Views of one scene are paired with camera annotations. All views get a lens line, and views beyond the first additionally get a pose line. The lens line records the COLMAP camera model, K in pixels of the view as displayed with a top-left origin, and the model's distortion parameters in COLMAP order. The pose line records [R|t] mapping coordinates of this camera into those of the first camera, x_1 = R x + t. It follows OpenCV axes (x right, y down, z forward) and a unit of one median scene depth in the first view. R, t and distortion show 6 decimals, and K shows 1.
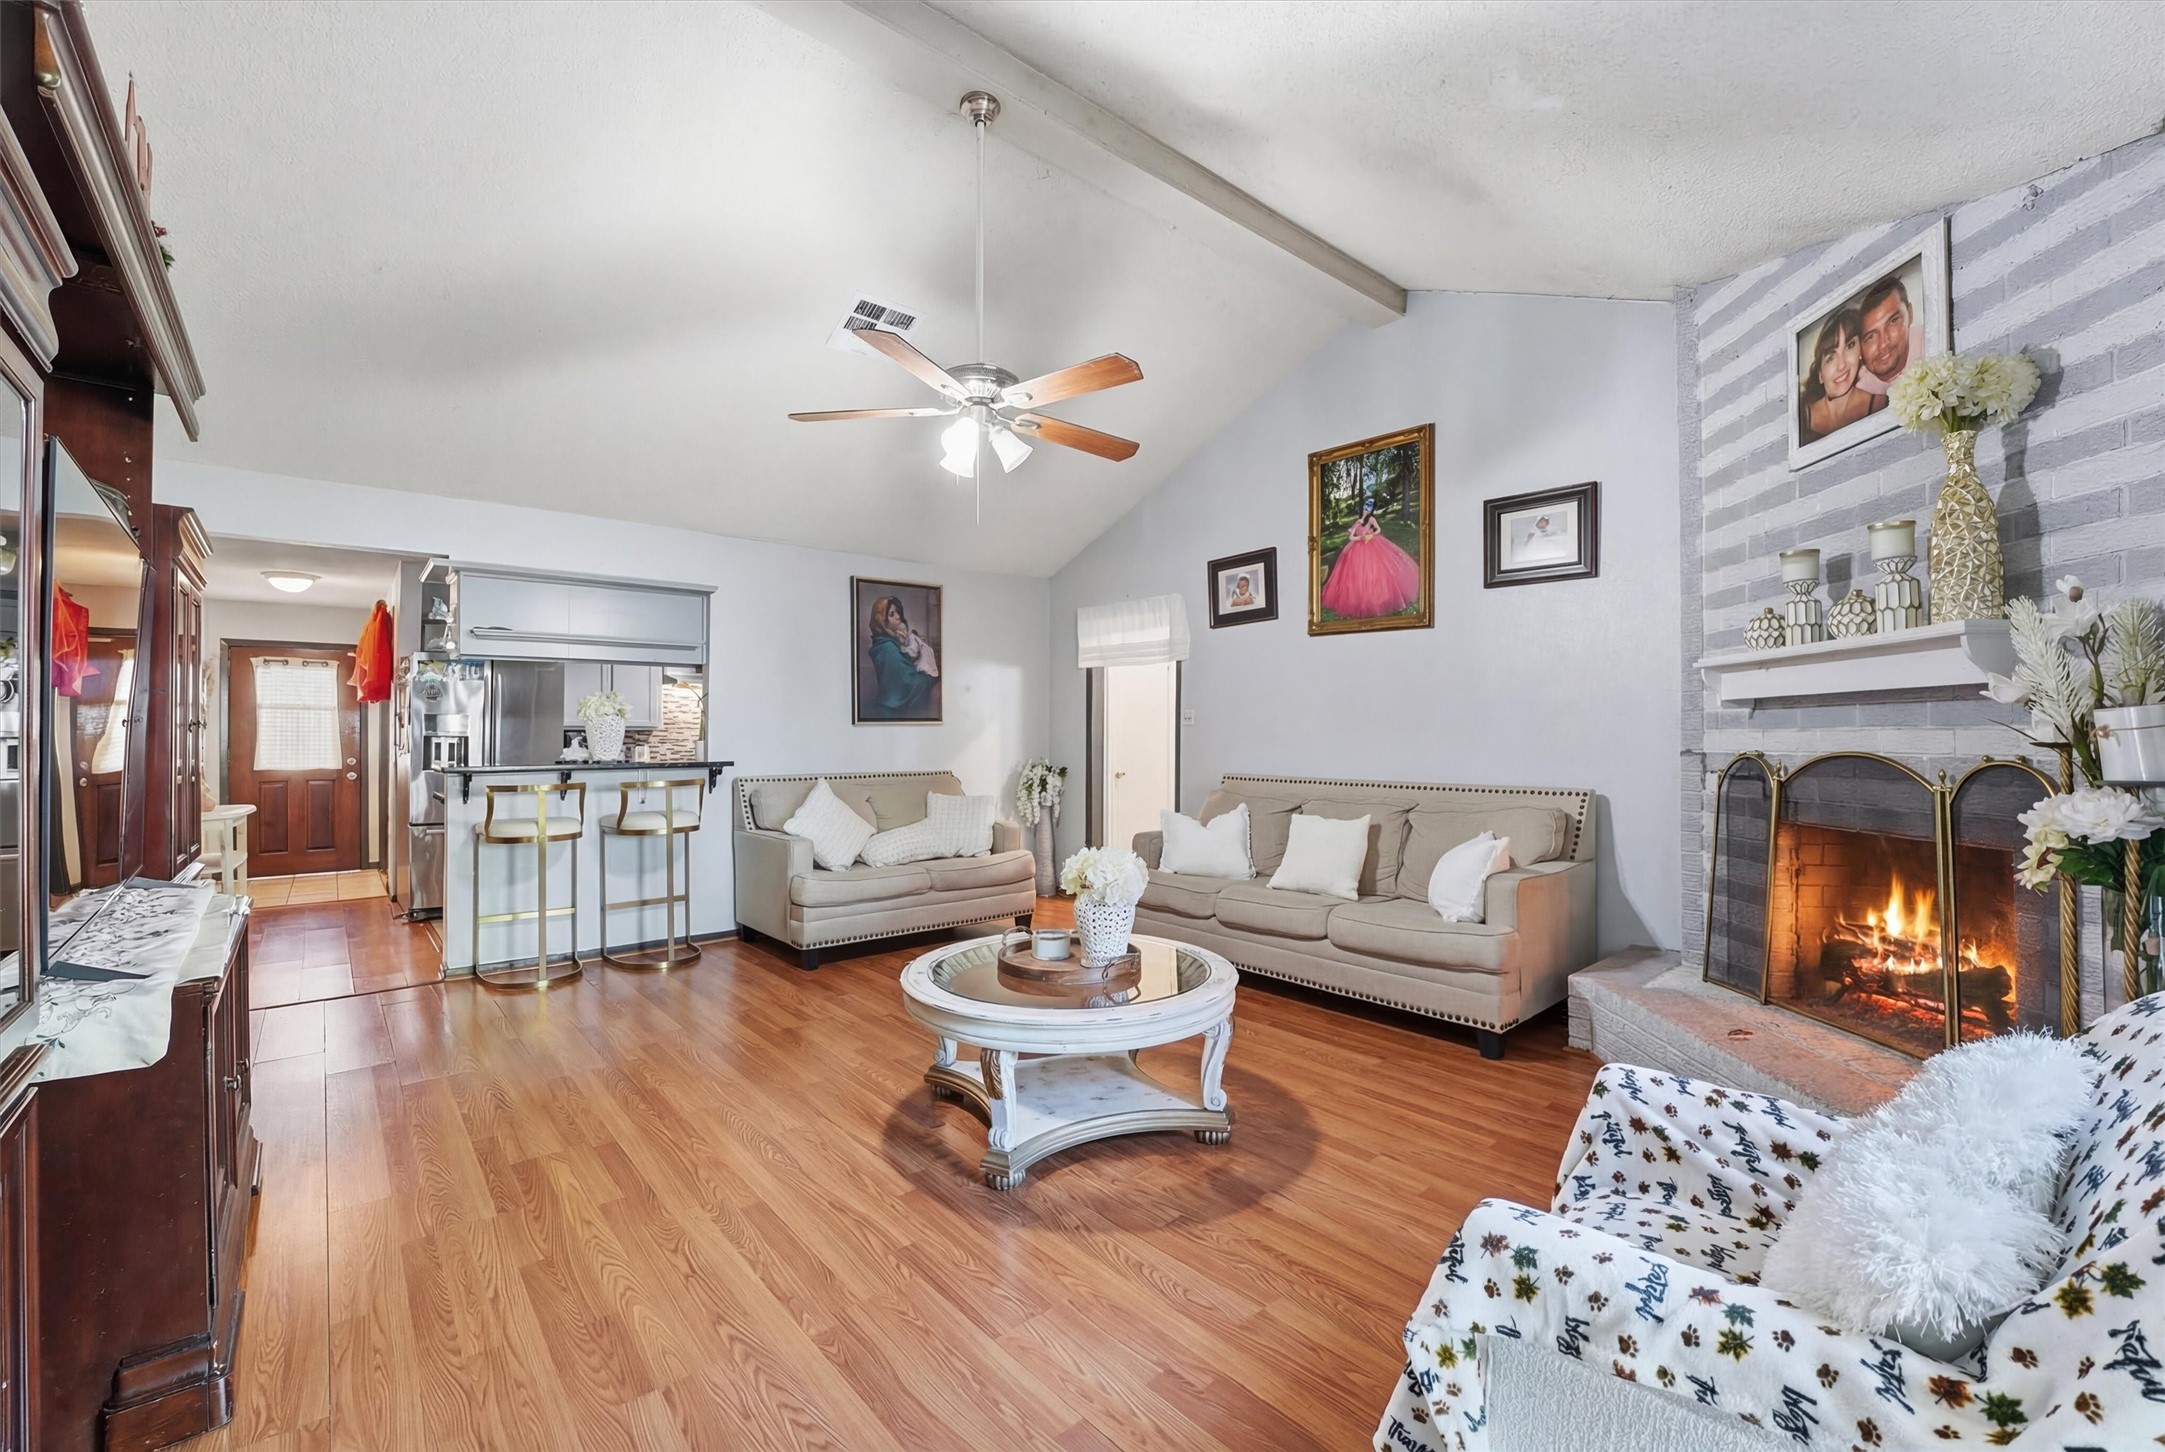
lens RADIAL K [[885.5, 0, 1076.8], [0, 885.5, 737.2], [0, 0, 1]] dist [-0.030382, -0.000038]
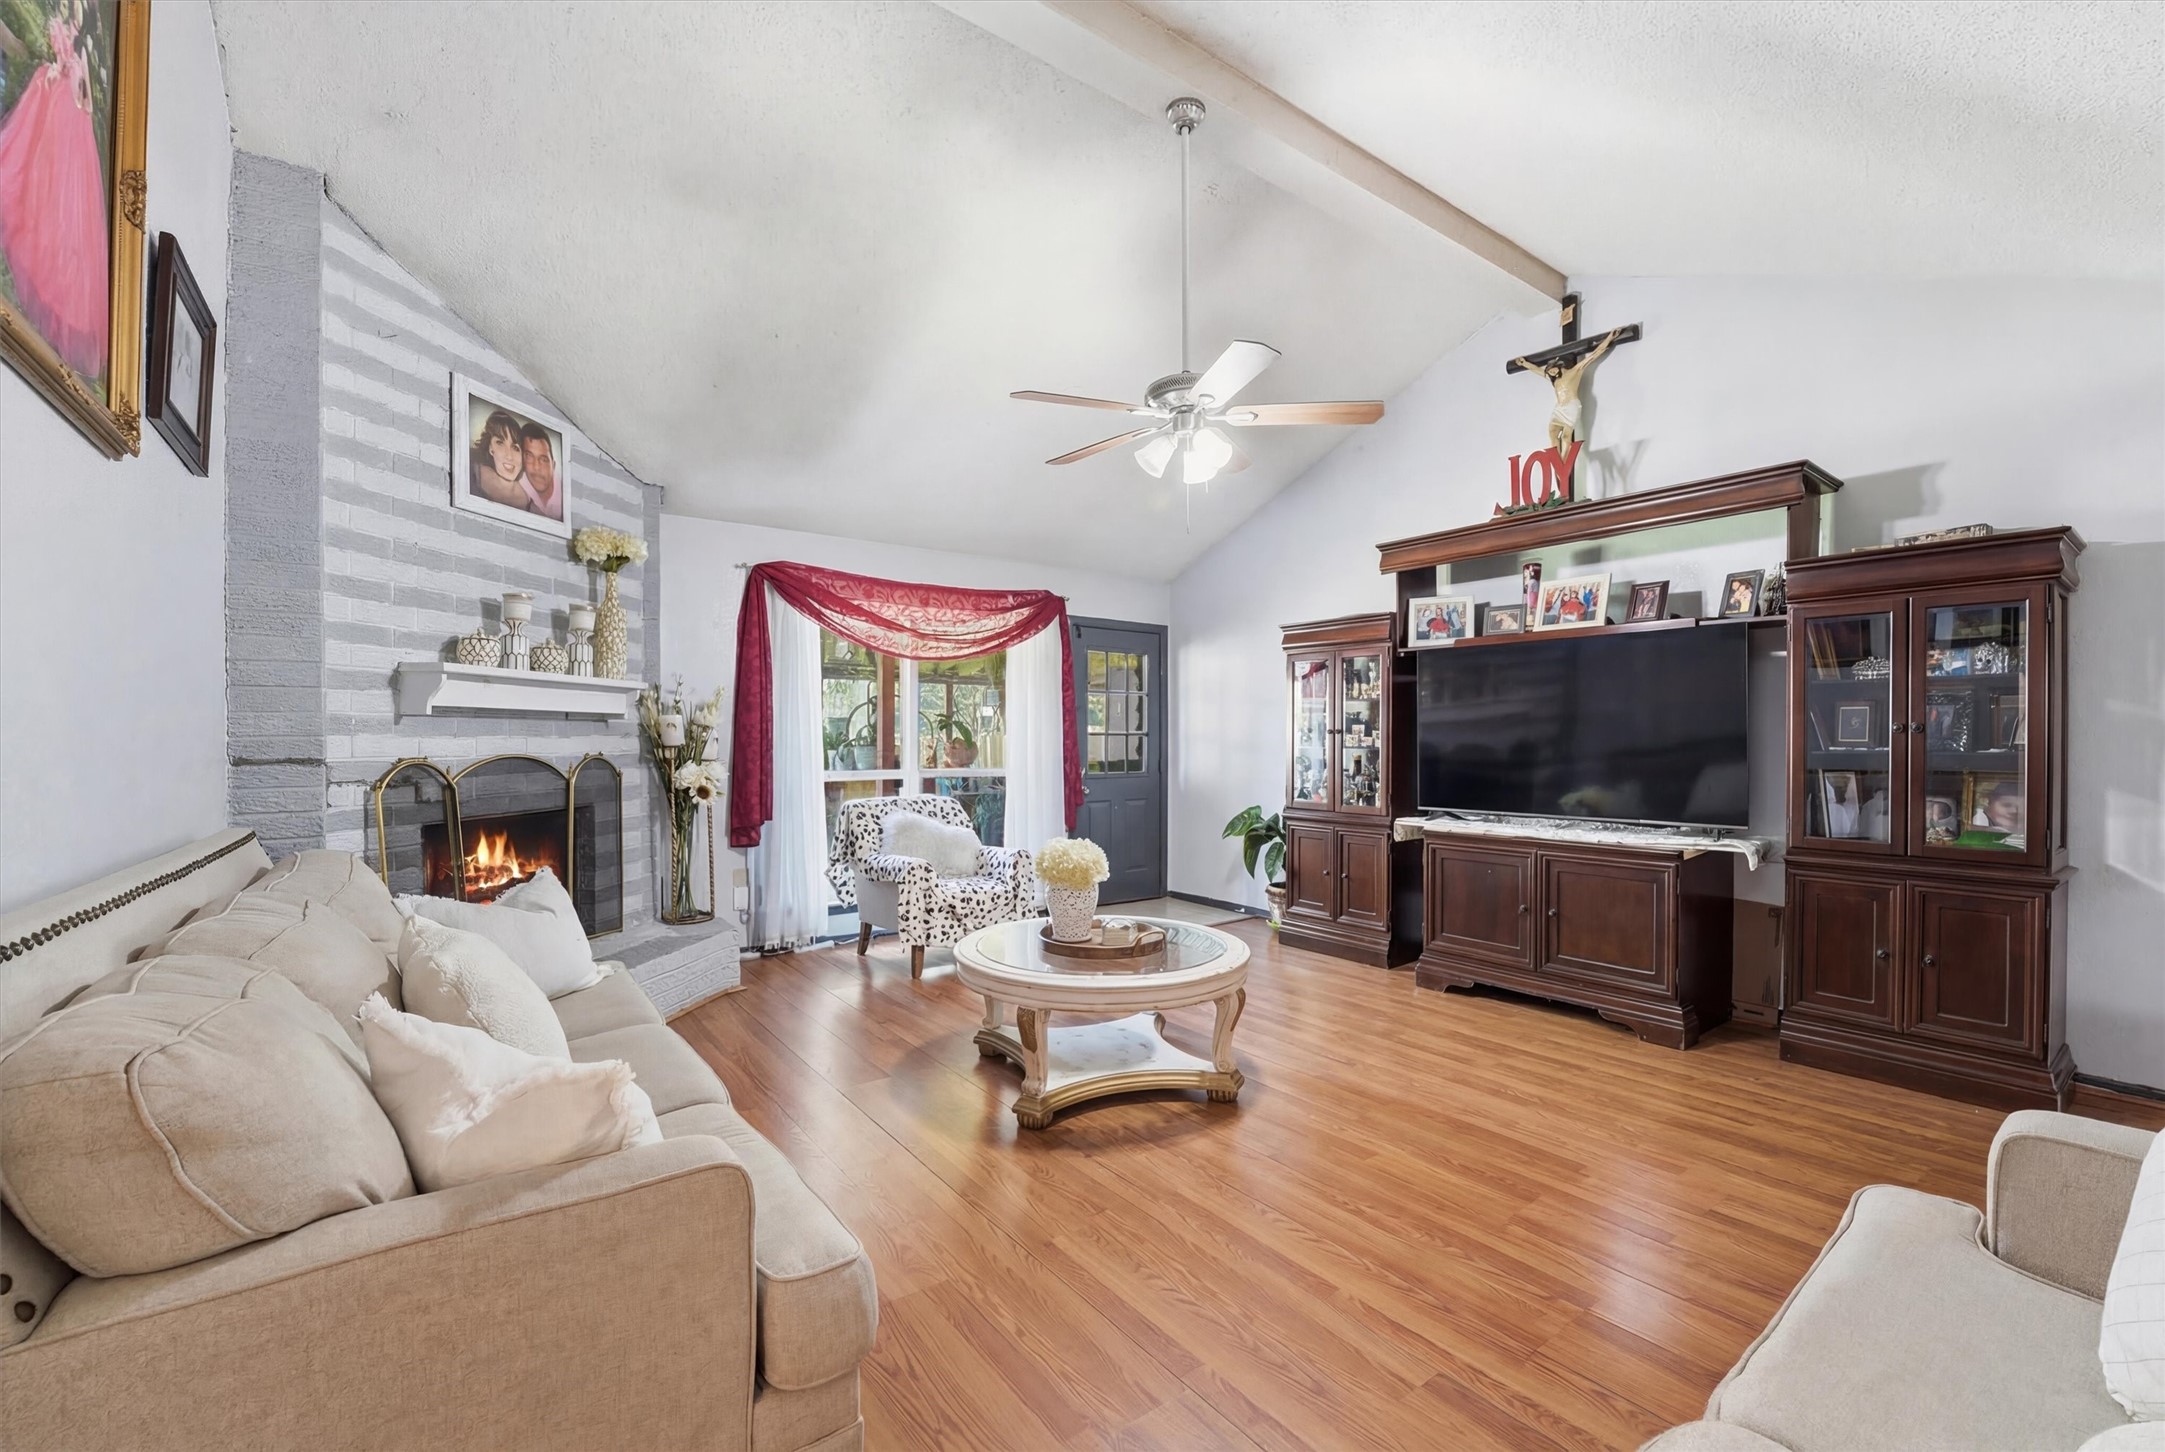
lens RADIAL K [[885.5, 0, 1076.8], [0, 885.5, 737.2], [0, 0, 1]] dist [-0.030382, -0.000038]
pose [[-0.996214, -0.005790, 0.086739, -0.046599], [-0.006308, 0.999964, -0.005703, -0.004676], [-0.086703, -0.006228, -0.996215, 1.345790]]
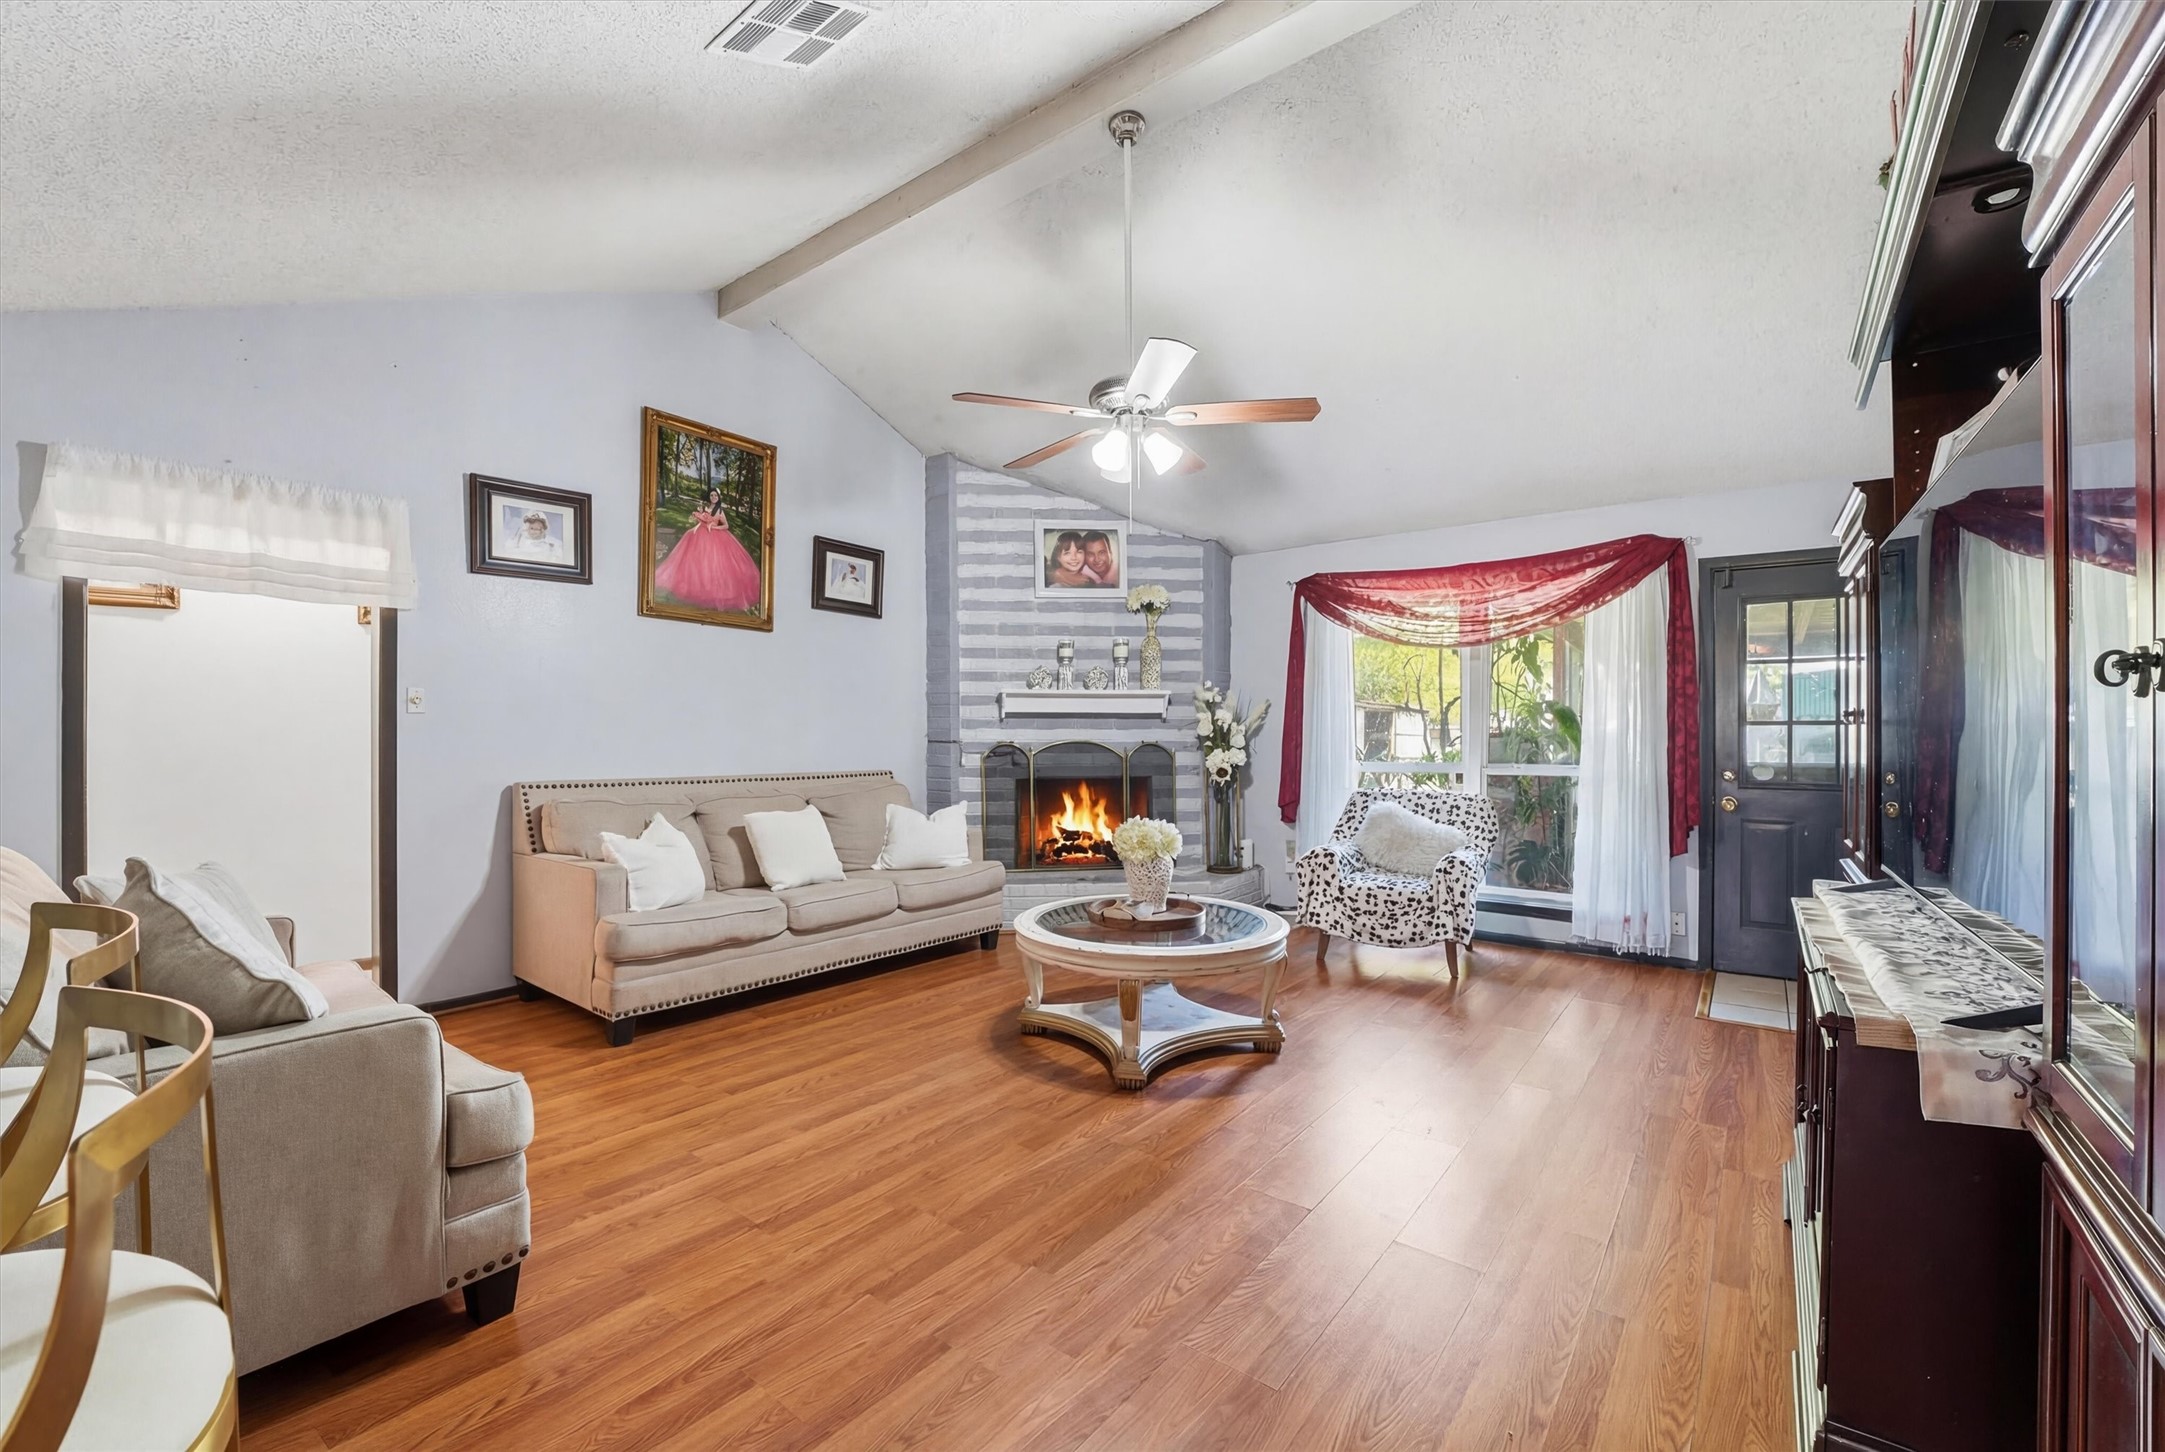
lens RADIAL K [[885.5, 0, 1076.8], [0, 885.5, 737.2], [0, 0, 1]] dist [-0.030382, -0.000038]
pose [[-0.184097, -0.009731, 0.982860, -0.755256], [-0.008560, 0.999929, 0.008297, -0.006202], [-0.982871, -0.006886, -0.184168, 0.831792]]
